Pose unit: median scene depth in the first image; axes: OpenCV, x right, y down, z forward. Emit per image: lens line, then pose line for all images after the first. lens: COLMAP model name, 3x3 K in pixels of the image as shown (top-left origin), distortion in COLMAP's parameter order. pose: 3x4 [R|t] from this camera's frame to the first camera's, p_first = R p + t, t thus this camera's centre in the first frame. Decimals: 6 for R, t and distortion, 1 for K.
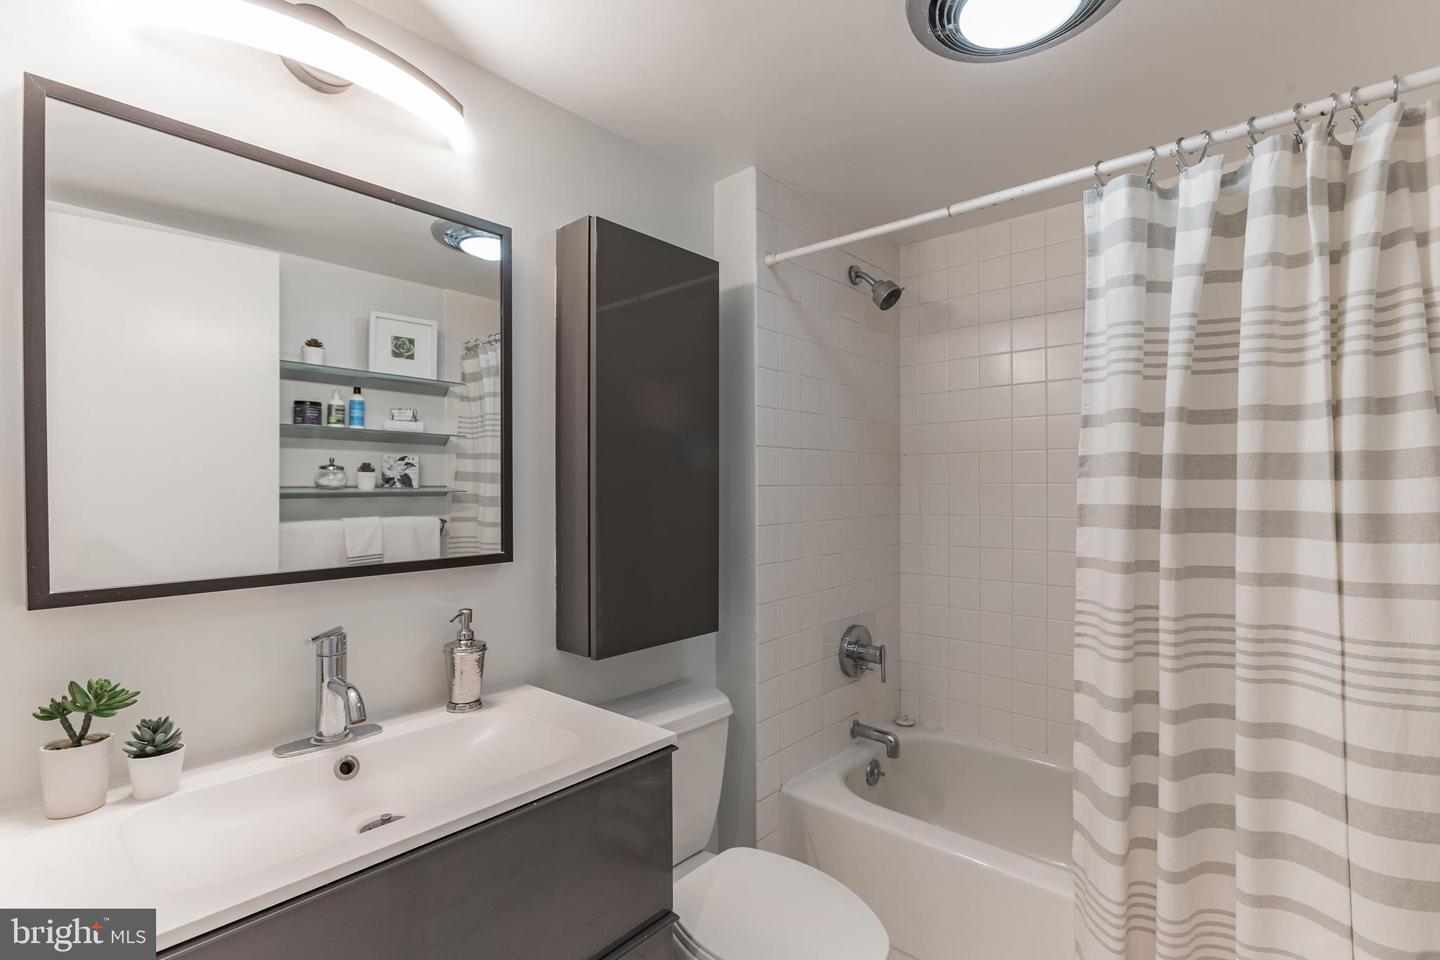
lens RADIAL K [[668.6, 0, 717.3], [0, 668.6, 495.7], [0, 0, 1]] dist [-0.001781, 0.000102]
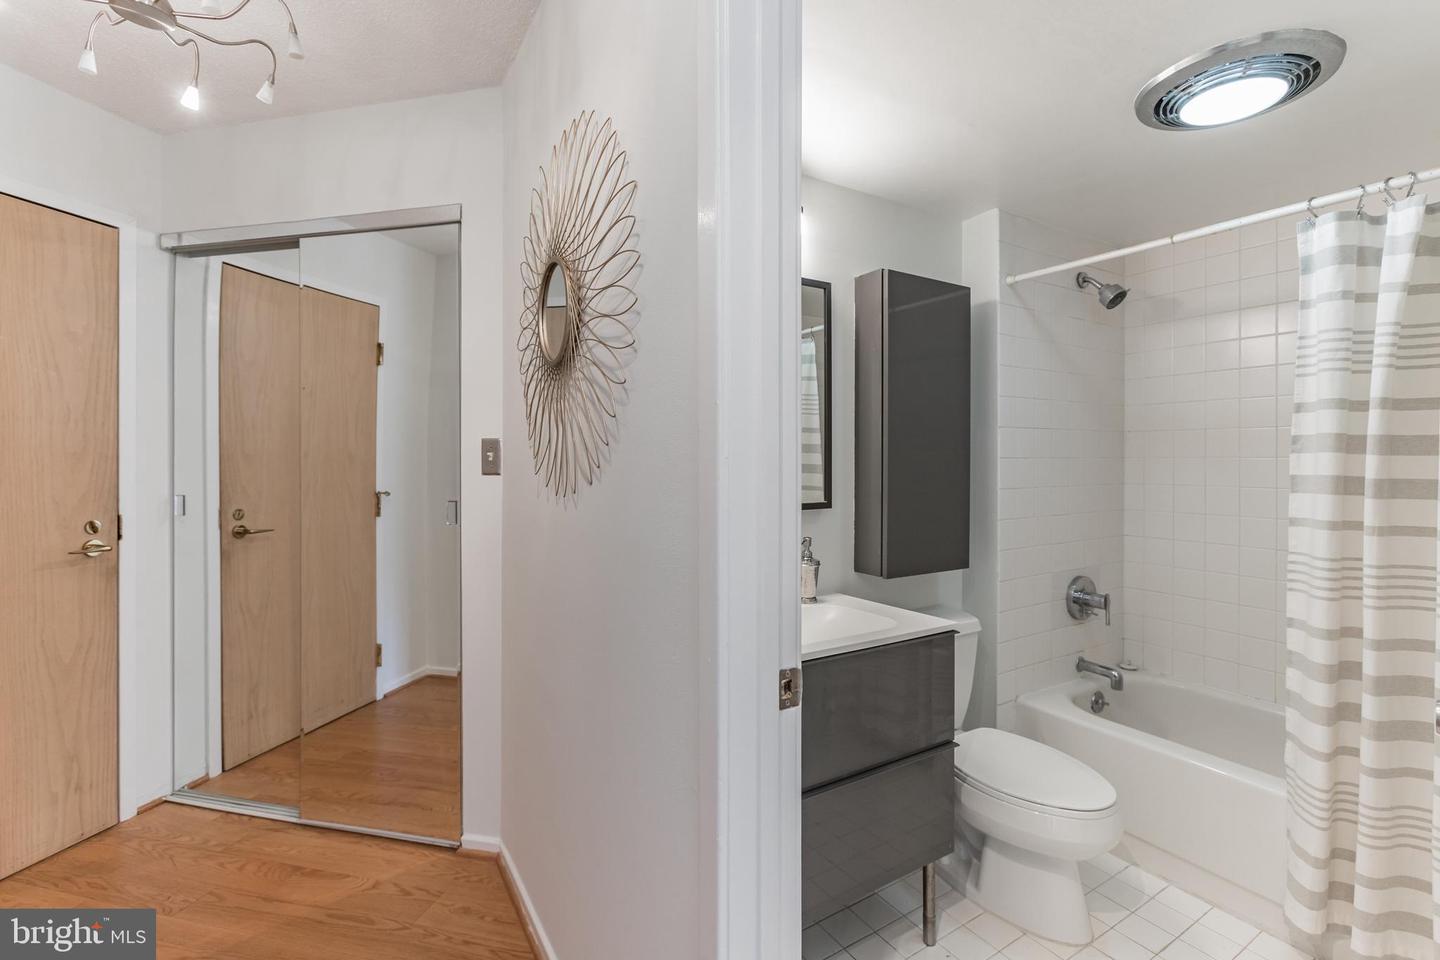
lens RADIAL K [[640.7, 0, 726.4], [0, 640.7, 461.9], [0, 0, 1]] dist [0.000127, 0.000660]
pose [[0.960143, 0.007333, -0.279414, -0.125829], [-0.009139, 0.999945, -0.005161, 0.004576], [0.279361, 0.007509, 0.960157, -0.412907]]
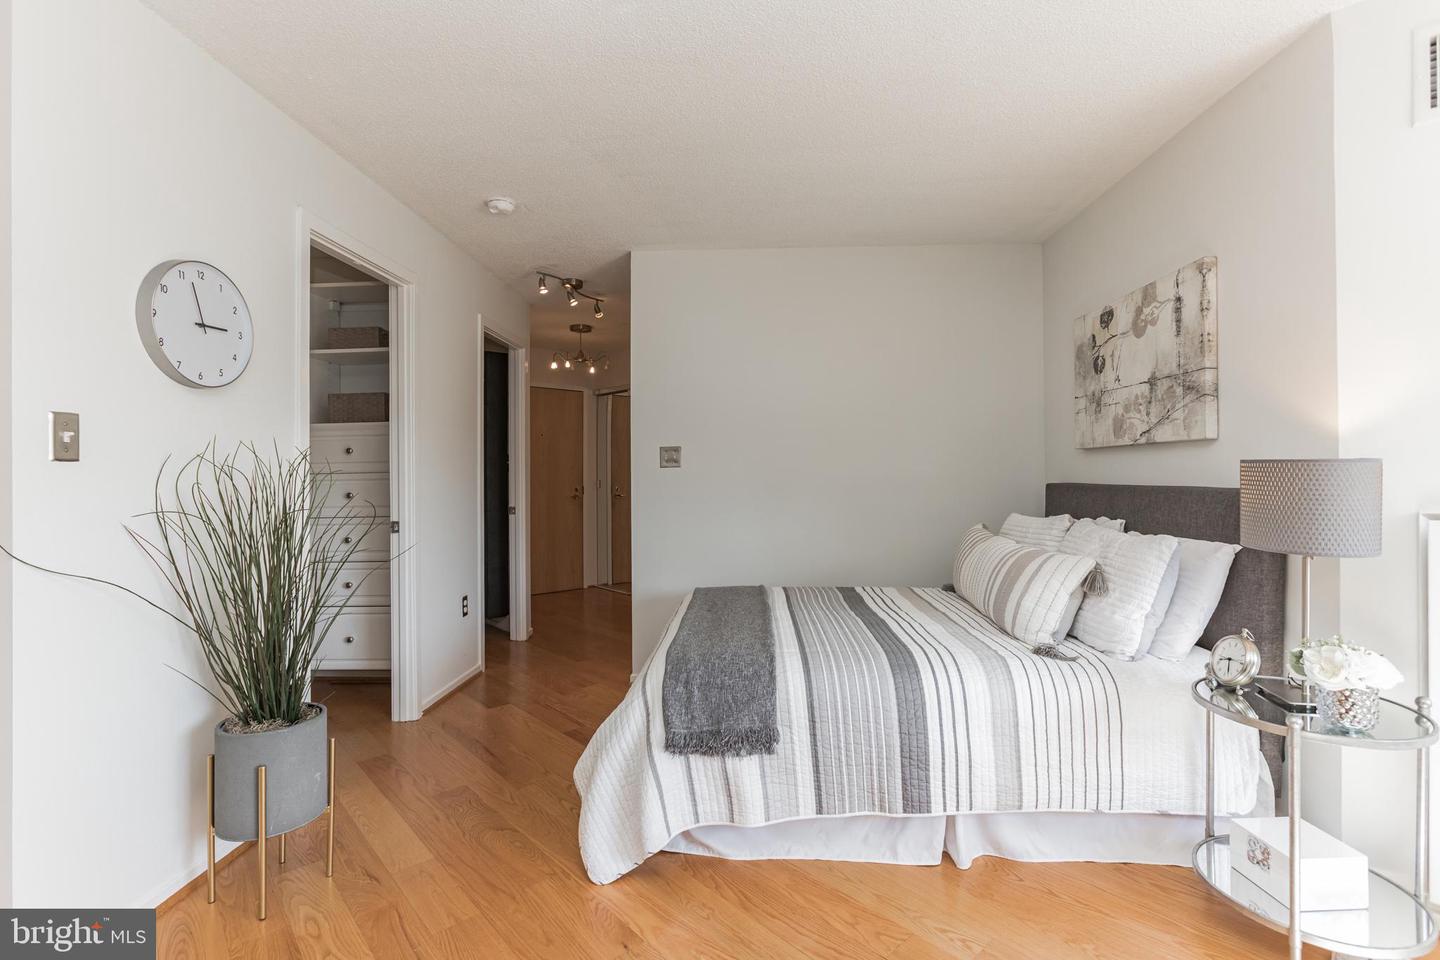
lens RADIAL K [[675.8, 0, 722.0], [0, 675.8, 470.0], [0, 0, 1]] dist [-0.013262, 0.000459]
pose [[0.635052, -0.000840, -0.772469, 2.380319], [-0.010661, 0.999895, -0.009852, 0.060200], [0.772395, 0.014492, 0.634977, -1.632667]]
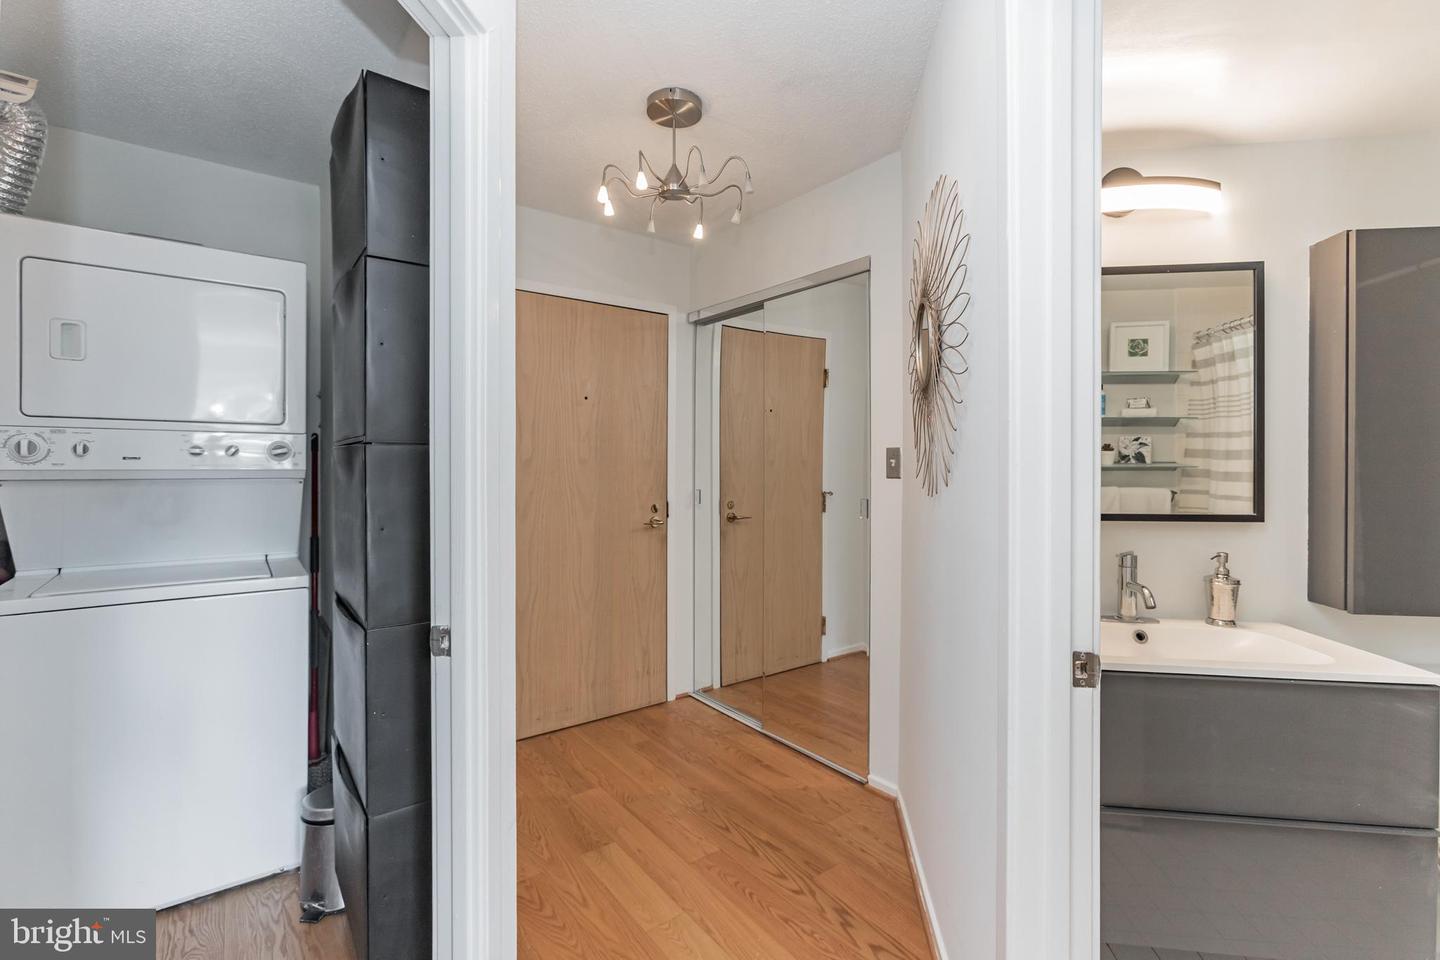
lens RADIAL K [[640.7, 0, 726.4], [0, 640.7, 461.9], [0, 0, 1]] dist [0.000127, 0.000660]
pose [[0.572359, 0.001971, -0.820001, 0.104461], [-0.012371, 0.999904, -0.006231, 0.003436], [0.819910, 0.013711, 0.572328, -0.516543]]
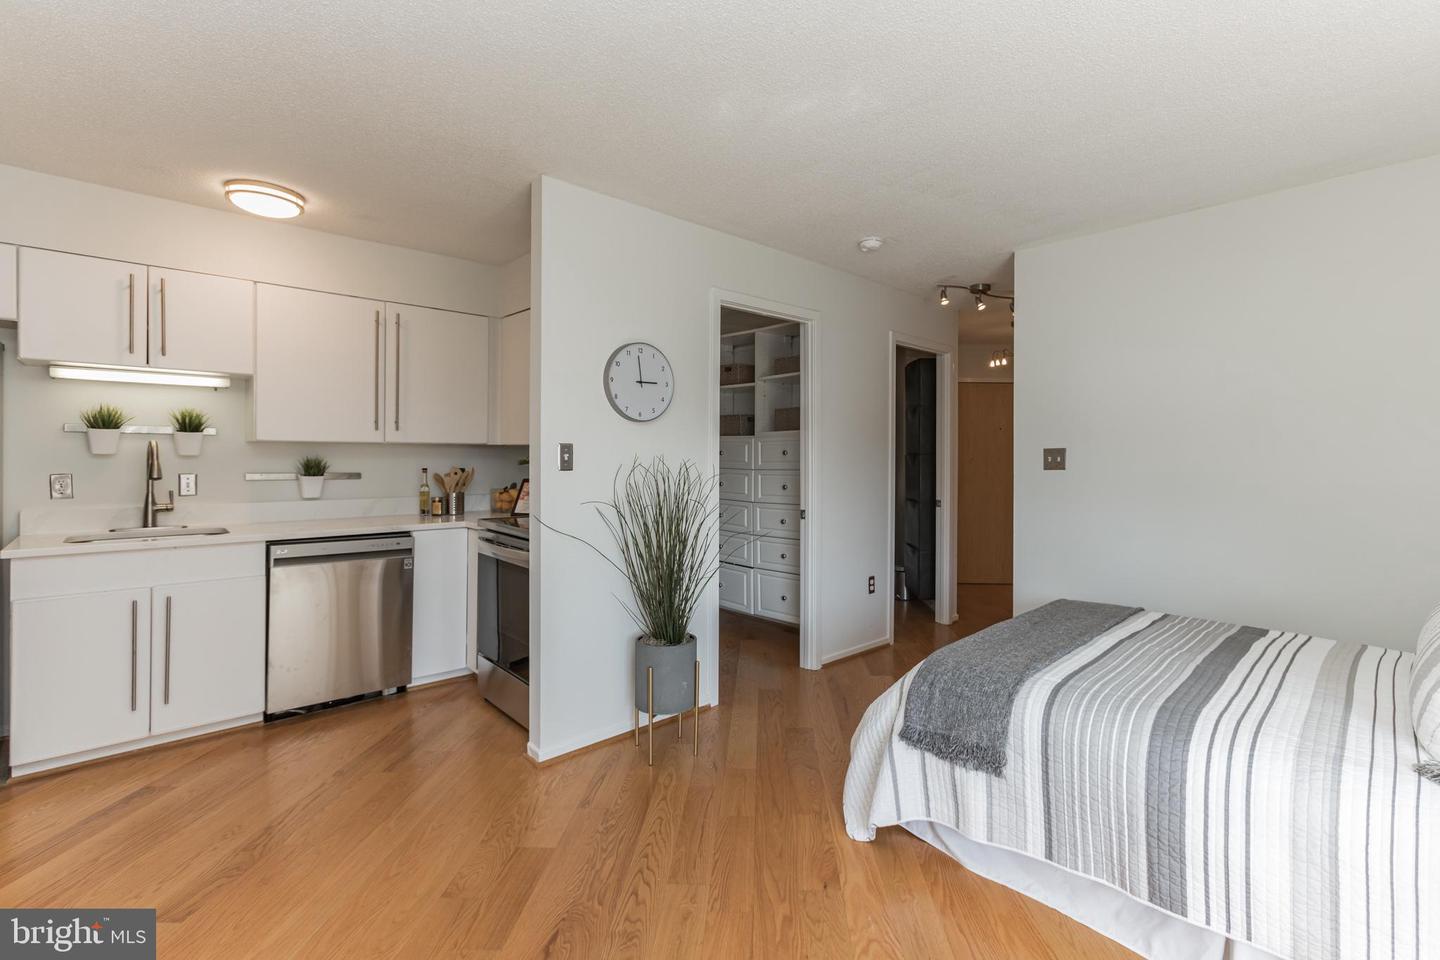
lens RADIAL K [[658.8, 0, 737.7], [0, 658.8, 453.8], [0, 0, 1]] dist [-0.000846, 0.000658]
pose [[-0.092143, 0.001357, -0.995745, 2.749983], [-0.019721, 0.999800, 0.003187, -0.017493], [0.995551, 0.019931, -0.092098, -1.074593]]
